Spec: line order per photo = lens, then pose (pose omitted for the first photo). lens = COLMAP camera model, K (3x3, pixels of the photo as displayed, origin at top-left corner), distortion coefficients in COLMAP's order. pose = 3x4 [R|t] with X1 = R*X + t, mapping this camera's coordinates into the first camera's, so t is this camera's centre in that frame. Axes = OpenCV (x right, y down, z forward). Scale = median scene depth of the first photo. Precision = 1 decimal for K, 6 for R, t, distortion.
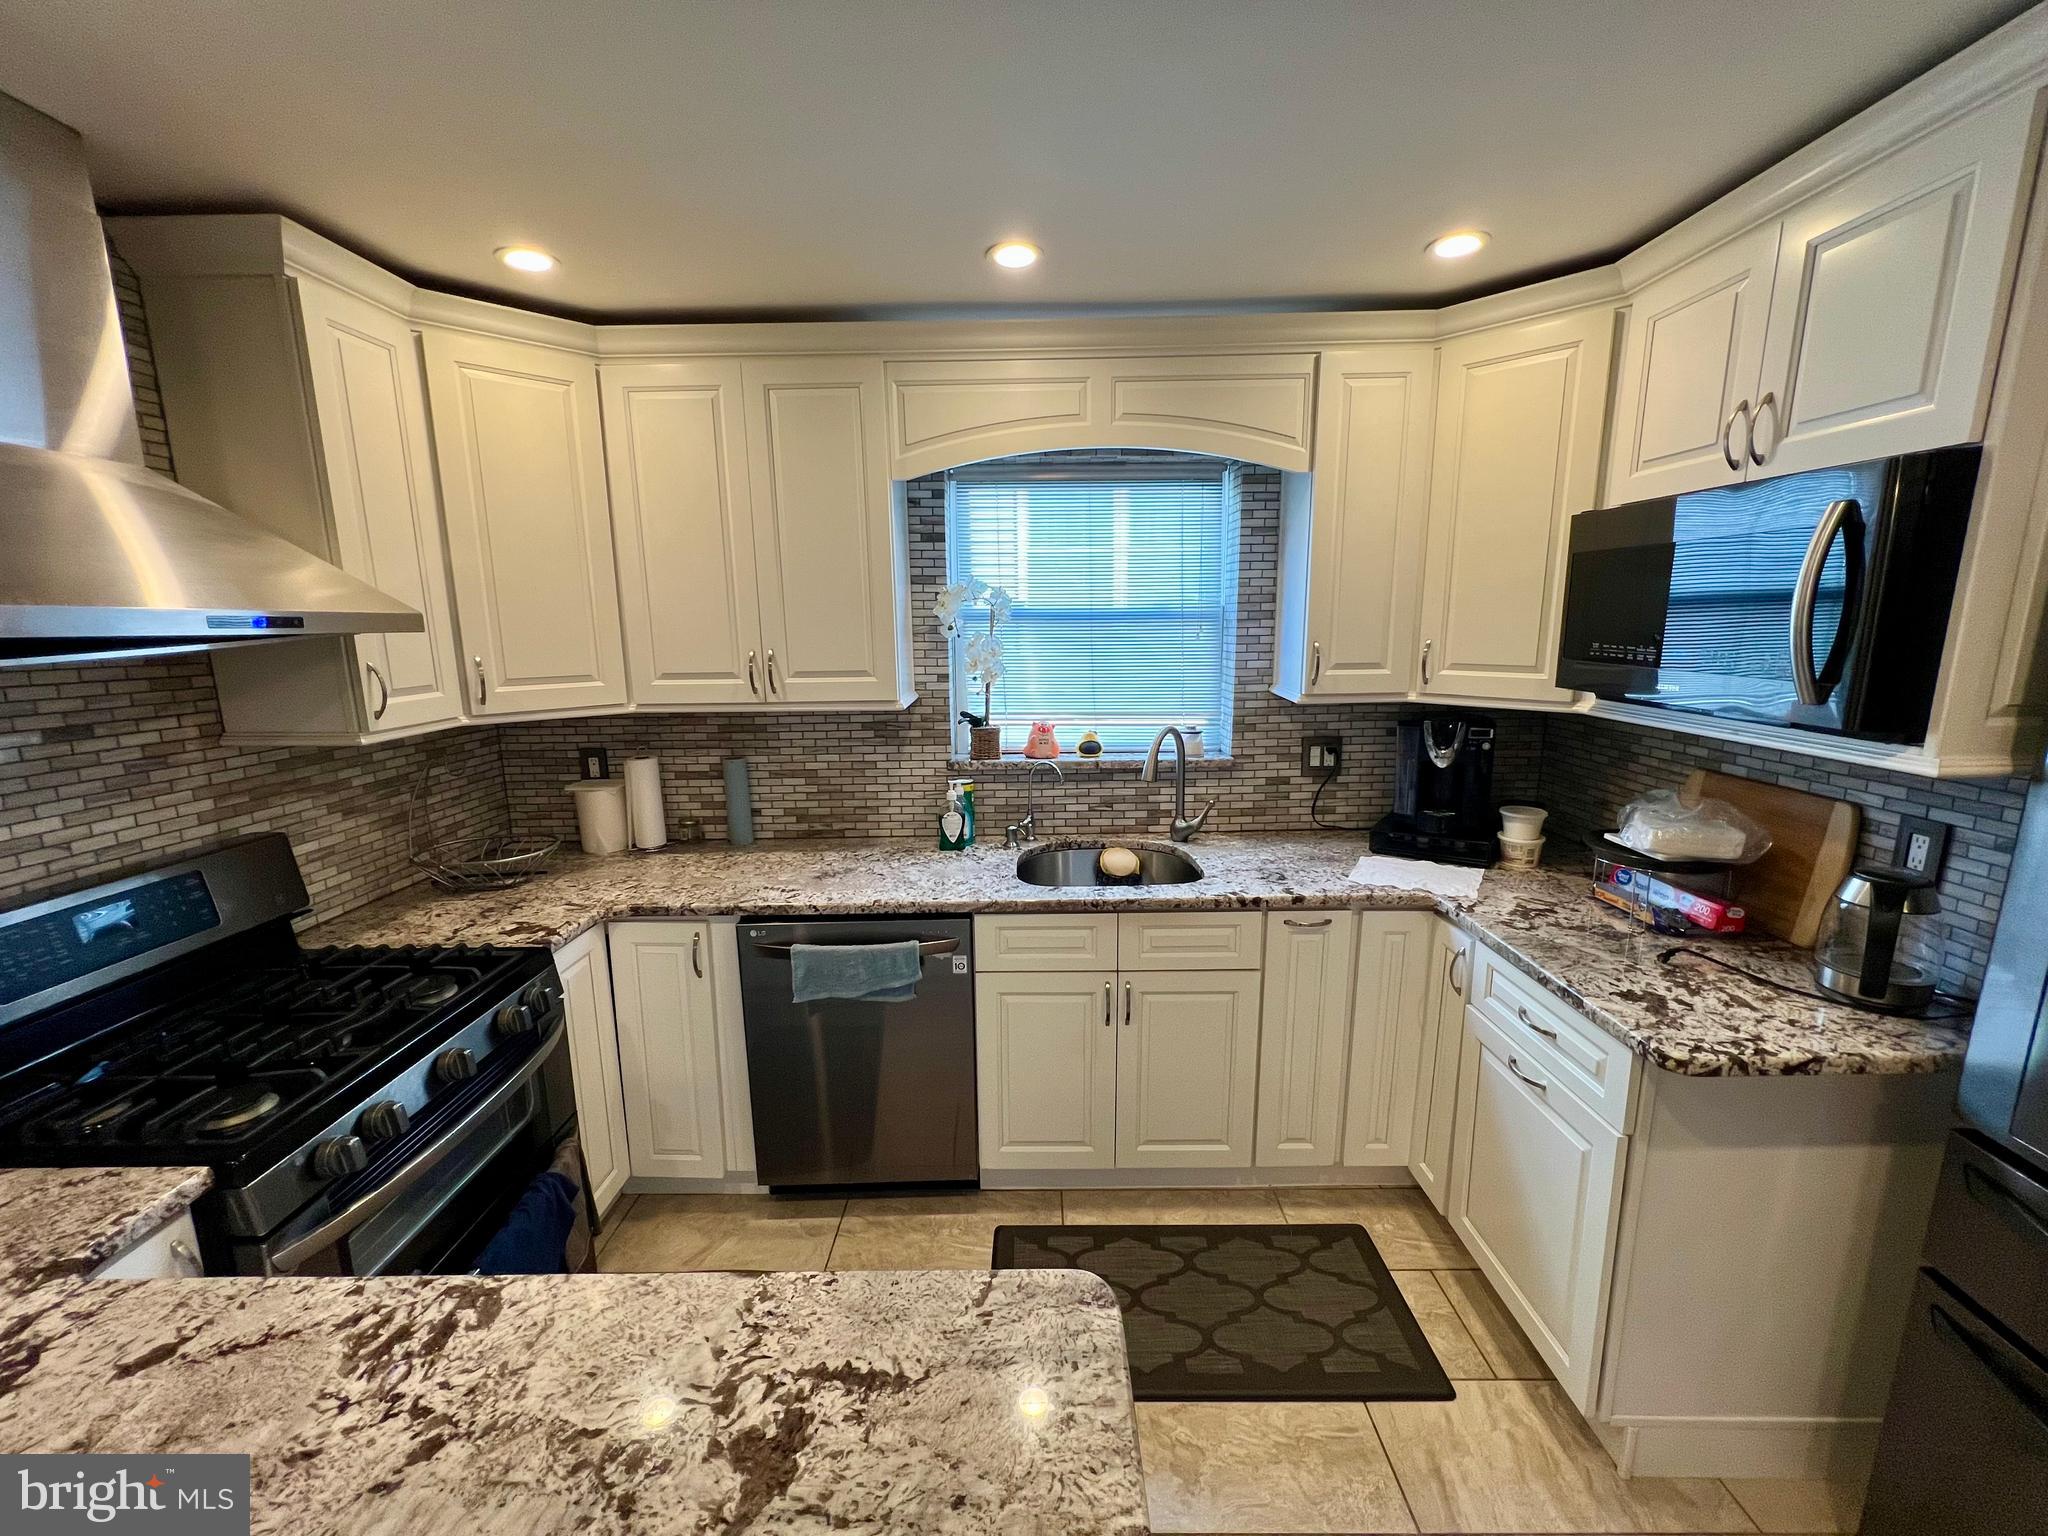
lens RADIAL K [[821.1, 0, 1025.4], [0, 821.1, 771.7], [0, 0, 1]] dist [-0.004111, 0.000767]
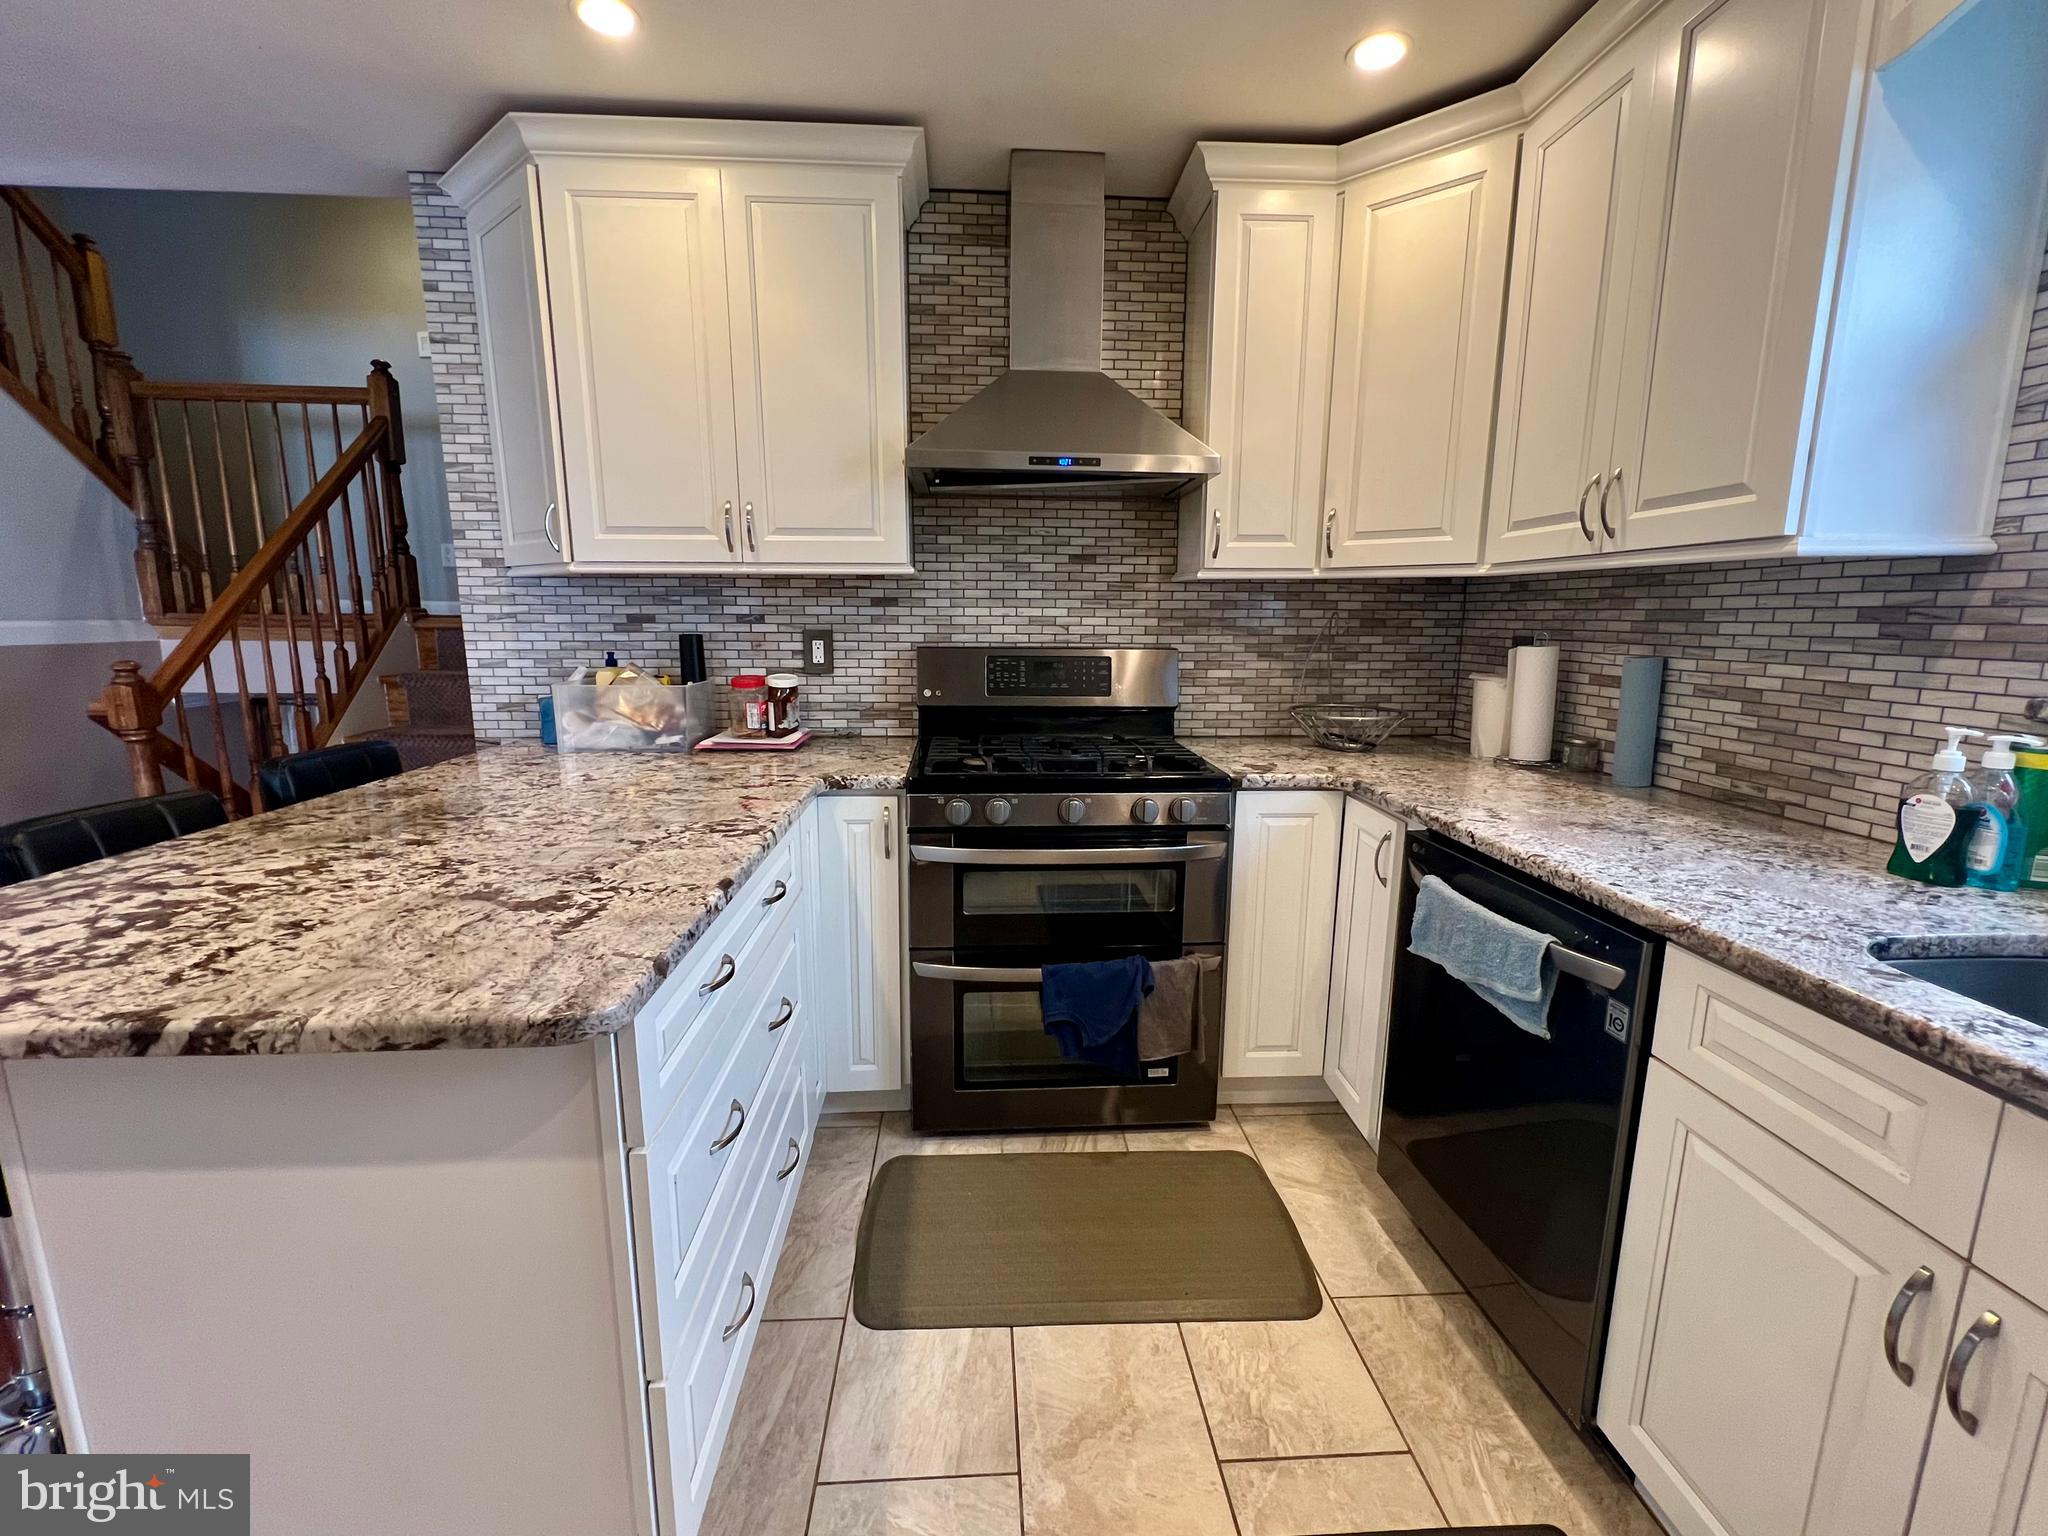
lens RADIAL K [[860.9, 0, 1022.0], [0, 860.9, 769.6], [0, 0, 1]] dist [-0.002865, 0.000561]
pose [[0.067593, 0.191914, -0.979081, 0.347972], [-0.187866, 0.966220, 0.176423, 0.047299], [0.979866, 0.172011, 0.101364, 0.471370]]
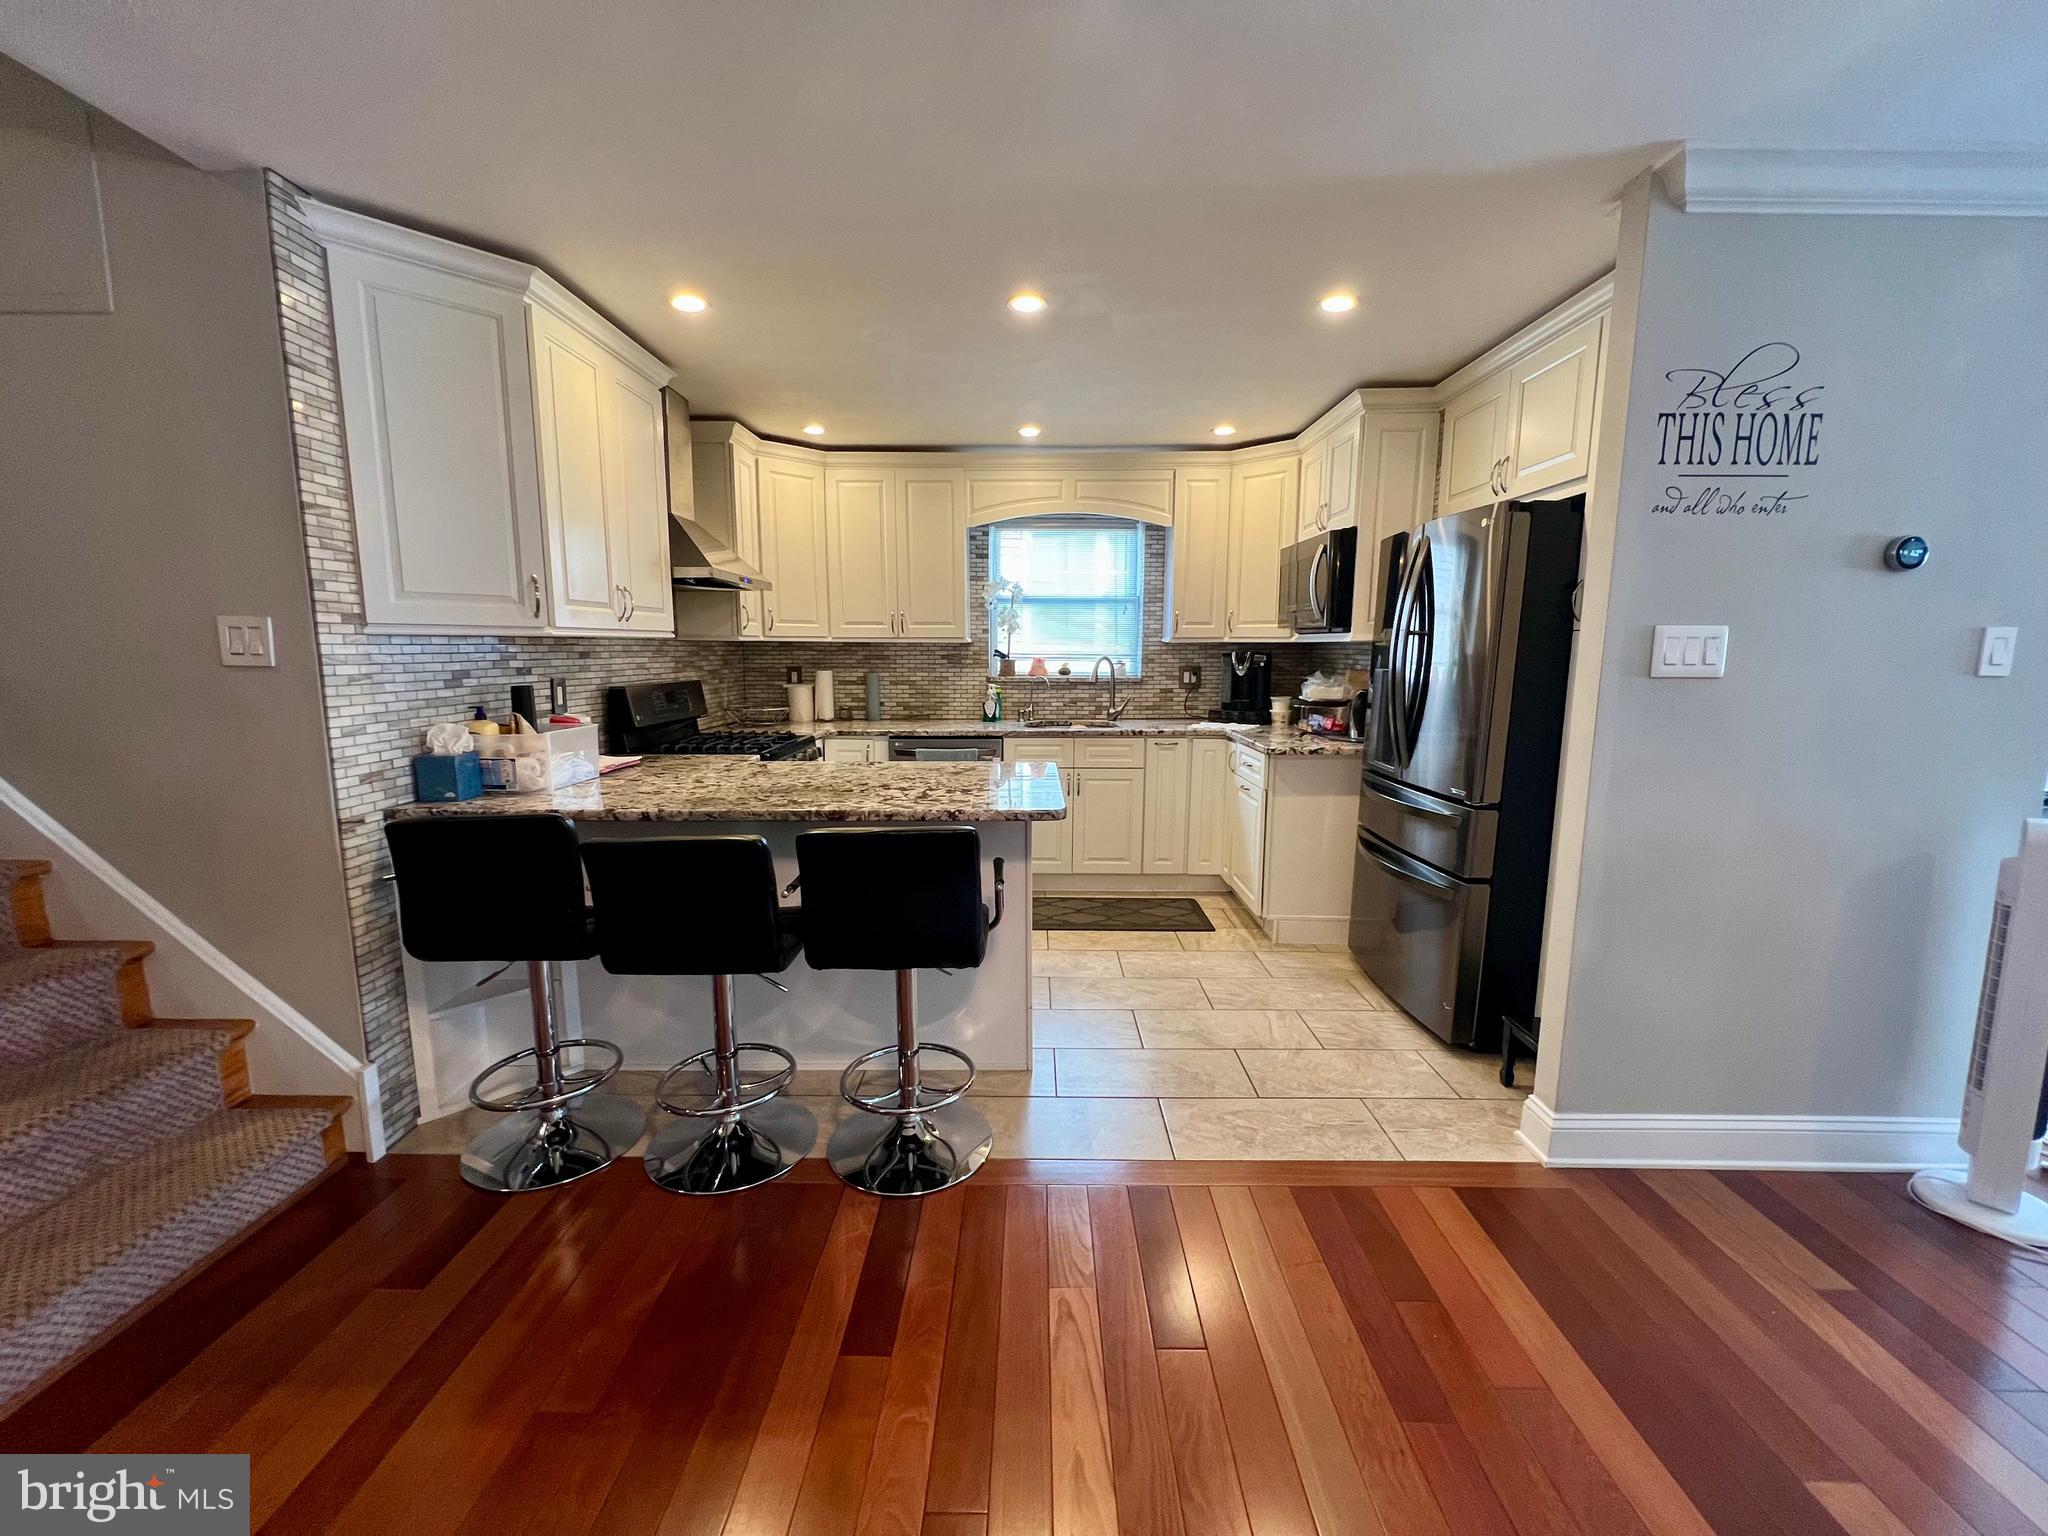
lens RADIAL K [[821.1, 0, 1025.4], [0, 821.1, 771.7], [0, 0, 1]] dist [-0.004111, 0.000767]
pose [[0.999877, 0.015615, 0.001712, -0.009497], [-0.015550, 0.999340, -0.032814, 0.280888], [-0.002223, 0.032784, 0.999460, -0.904964]]
